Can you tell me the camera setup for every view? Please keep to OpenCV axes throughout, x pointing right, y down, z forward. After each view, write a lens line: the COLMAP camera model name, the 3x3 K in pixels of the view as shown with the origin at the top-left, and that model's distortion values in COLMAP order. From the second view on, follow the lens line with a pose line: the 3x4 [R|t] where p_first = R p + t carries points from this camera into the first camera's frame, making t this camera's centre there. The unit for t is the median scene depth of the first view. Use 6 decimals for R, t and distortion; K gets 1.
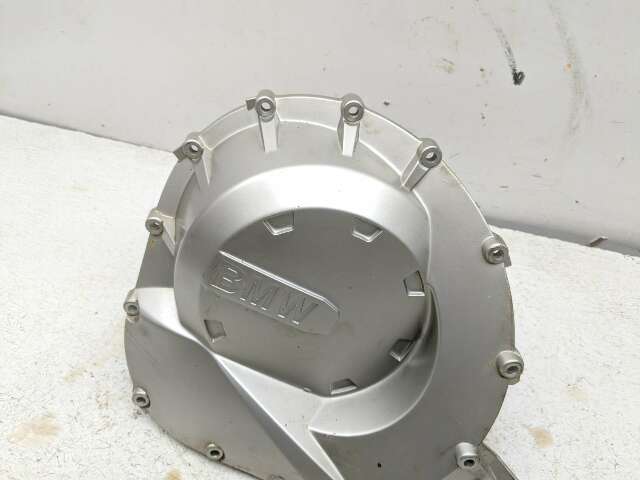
lens RADIAL K [[528.1, 0, 315.6], [0, 528.1, 234.8], [0, 0, 1]] dist [0.045260, -0.127893]
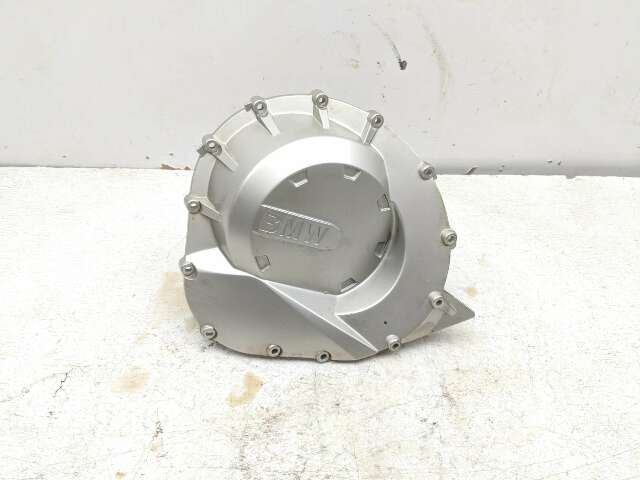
lens RADIAL K [[518.5, 0, 329.9], [0, 518.5, 242.5], [0, 0, 1]] dist [0.094947, -0.227849]
pose [[0.944619, -0.217505, 0.245737, -0.346130], [0.216171, 0.975807, 0.032734, 0.115147], [-0.246912, 0.022200, 0.968784, -0.428948]]
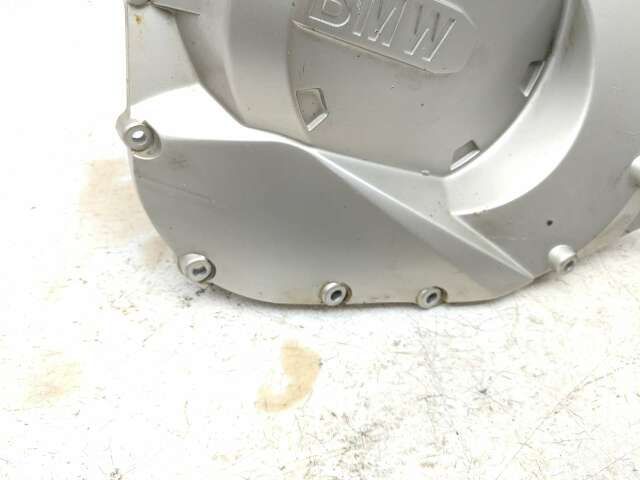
lens RADIAL K [[528.1, 0, 315.6], [0, 528.1, 234.8], [0, 0, 1]] dist [0.045260, -0.127893]
pose [[0.900281, -0.319775, 0.295360, -0.416175], [0.269407, 0.942249, 0.198964, 0.195794], [-0.341927, -0.099552, 0.934439, 0.372687]]
